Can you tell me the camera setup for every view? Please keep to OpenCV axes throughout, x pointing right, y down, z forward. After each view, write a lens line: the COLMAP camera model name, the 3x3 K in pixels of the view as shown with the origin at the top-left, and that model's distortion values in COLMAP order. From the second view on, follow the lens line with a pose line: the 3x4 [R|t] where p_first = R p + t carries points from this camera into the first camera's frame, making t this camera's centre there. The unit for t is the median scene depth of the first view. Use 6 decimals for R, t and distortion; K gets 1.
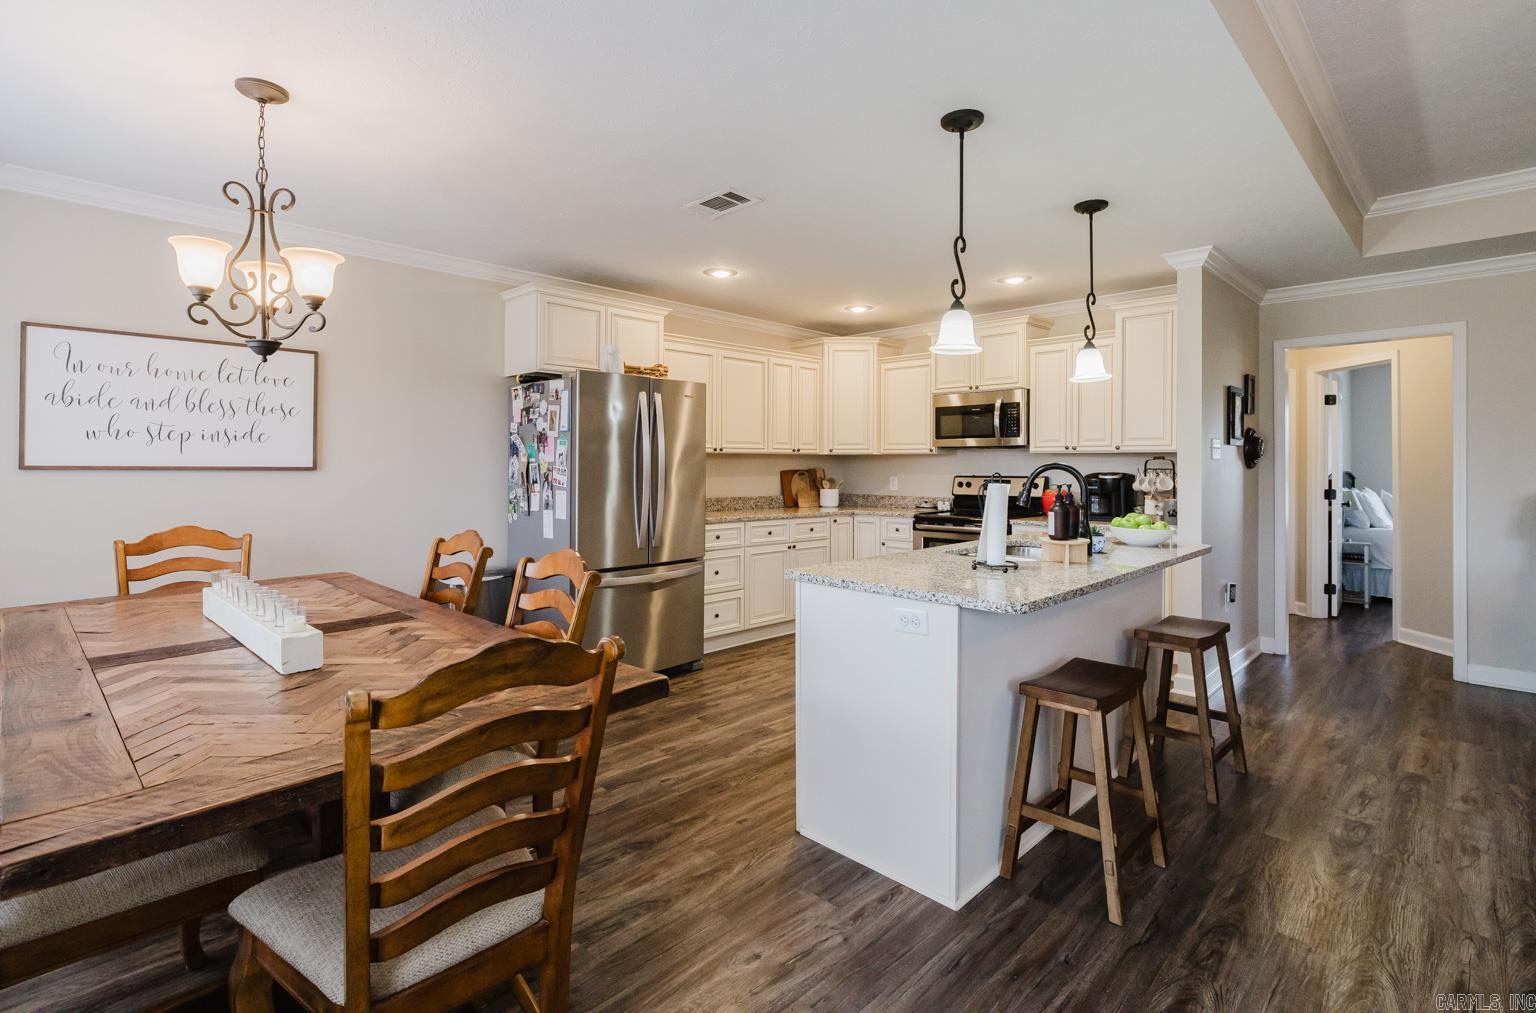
lens RADIAL K [[723.4, 0, 766.0], [0, 723.4, 462.9], [0, 0, 1]] dist [0.004161, -0.000179]
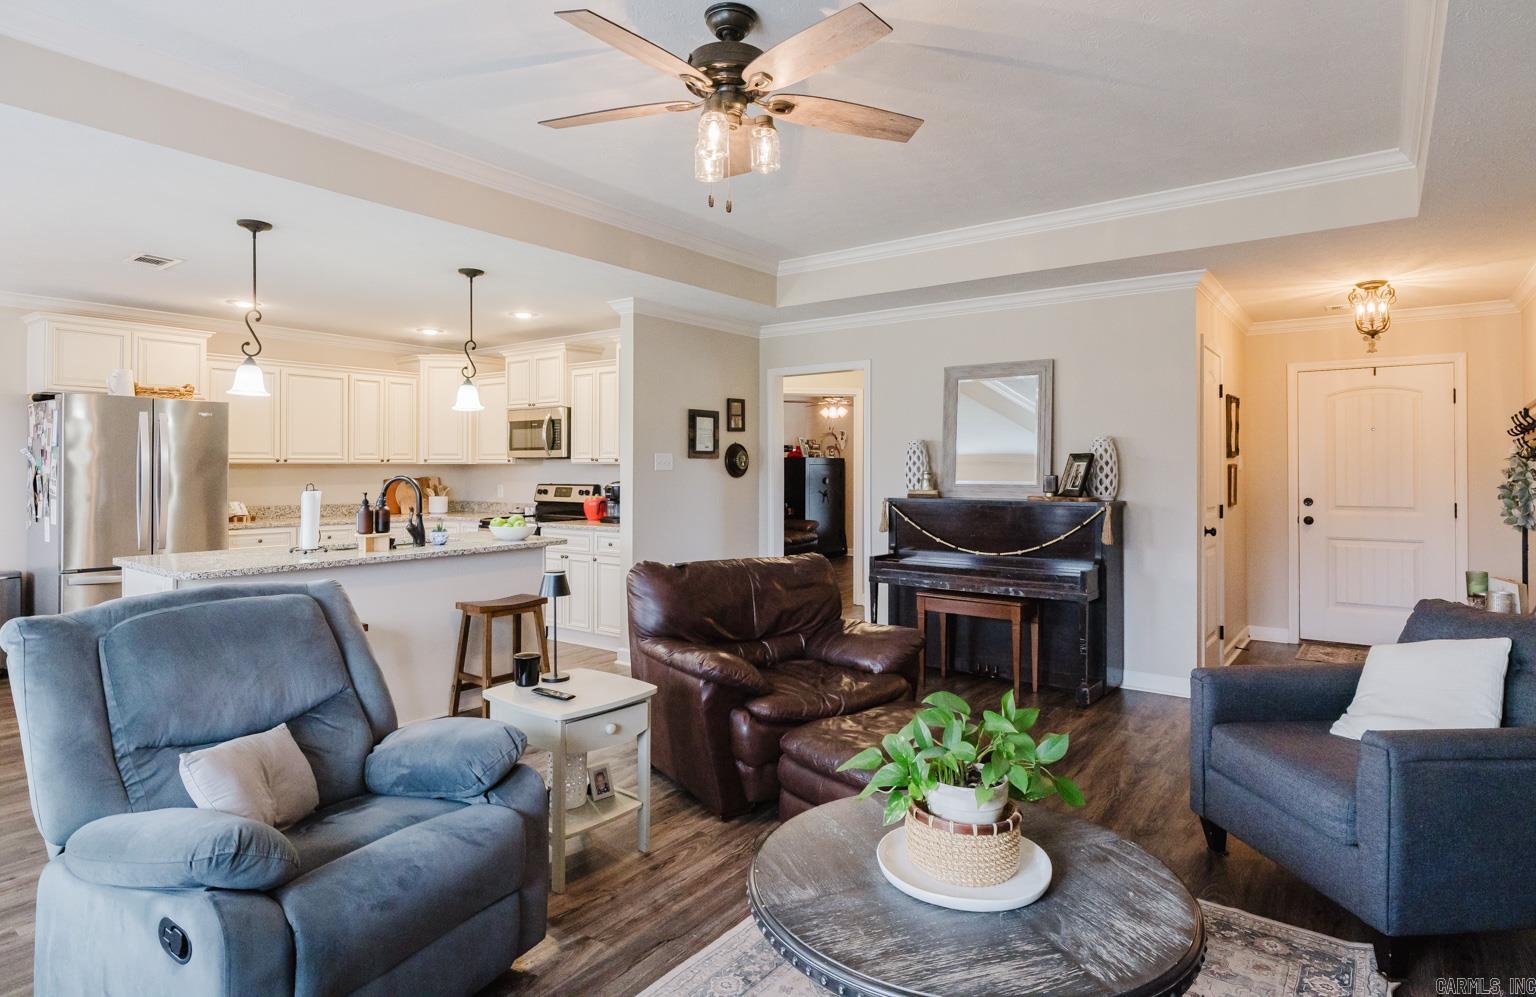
lens RADIAL K [[834.7, 0, 754.7], [0, 834.7, 451.6], [0, 0, 1]] dist [0.008127, -0.000075]
pose [[0.992878, 0.002001, 0.119120, 0.612005], [0.000092, 0.999846, -0.017561, -0.011943], [-0.119137, 0.017447, 0.992725, -0.403697]]
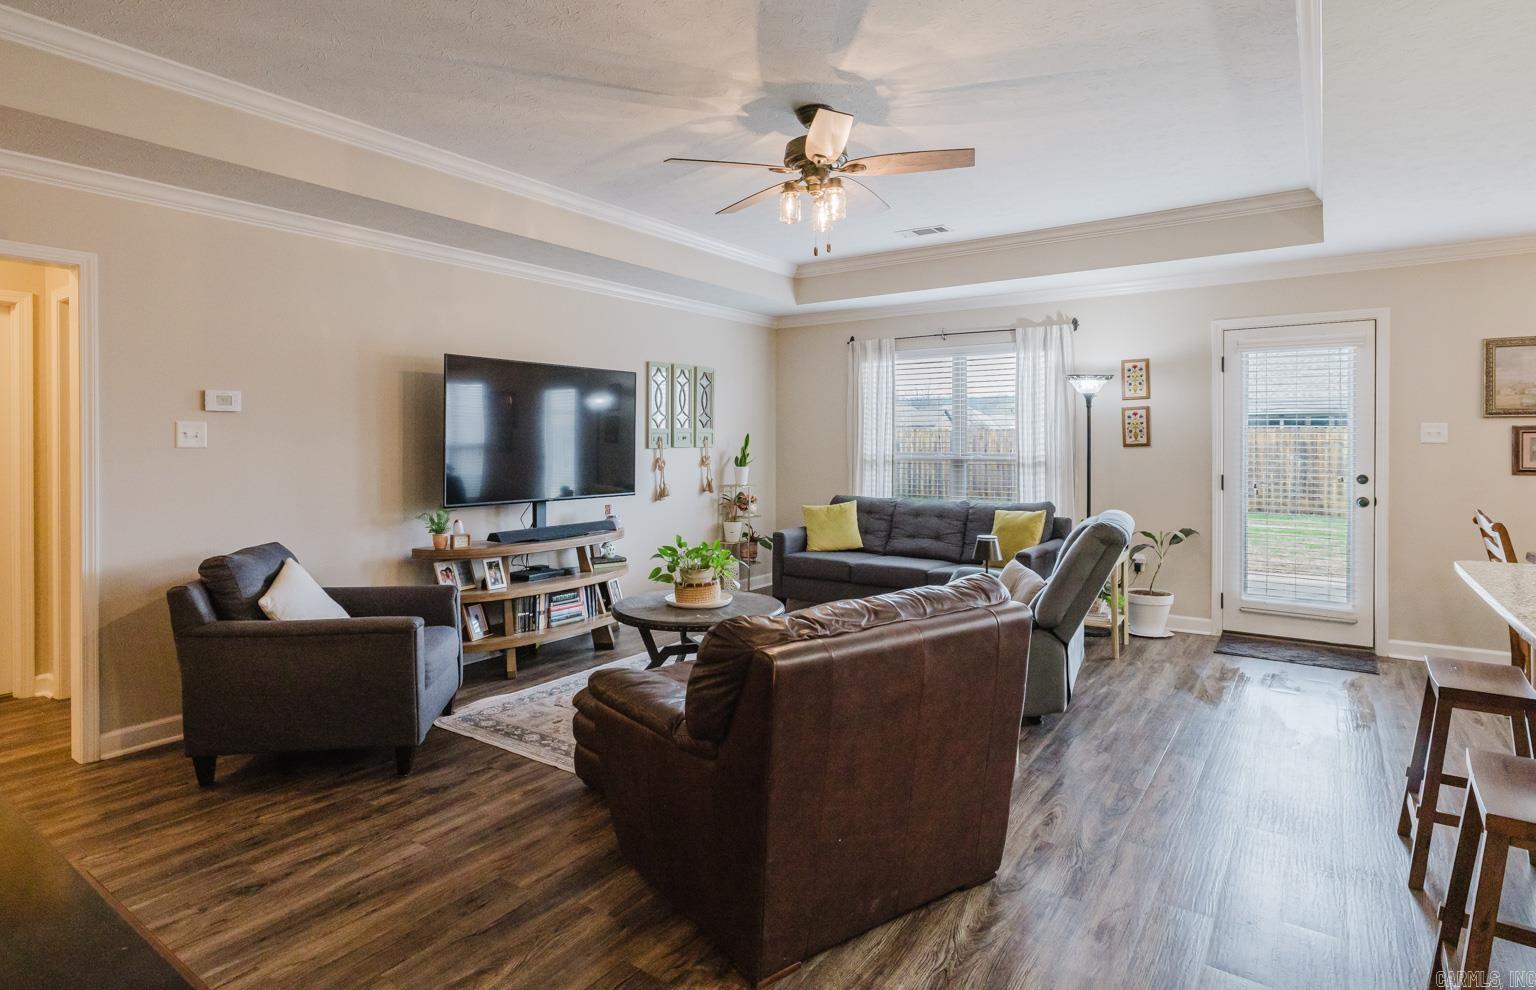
lens RADIAL K [[820.2, 0, 736.0], [0, 820.2, 448.0], [0, 0, 1]] dist [-0.010038, 0.003377]
pose [[-0.988925, 0.002250, -0.148399, 0.878786], [0.001558, 0.999987, 0.004781, -0.009731], [0.148408, 0.004497, -0.988916, 1.074978]]
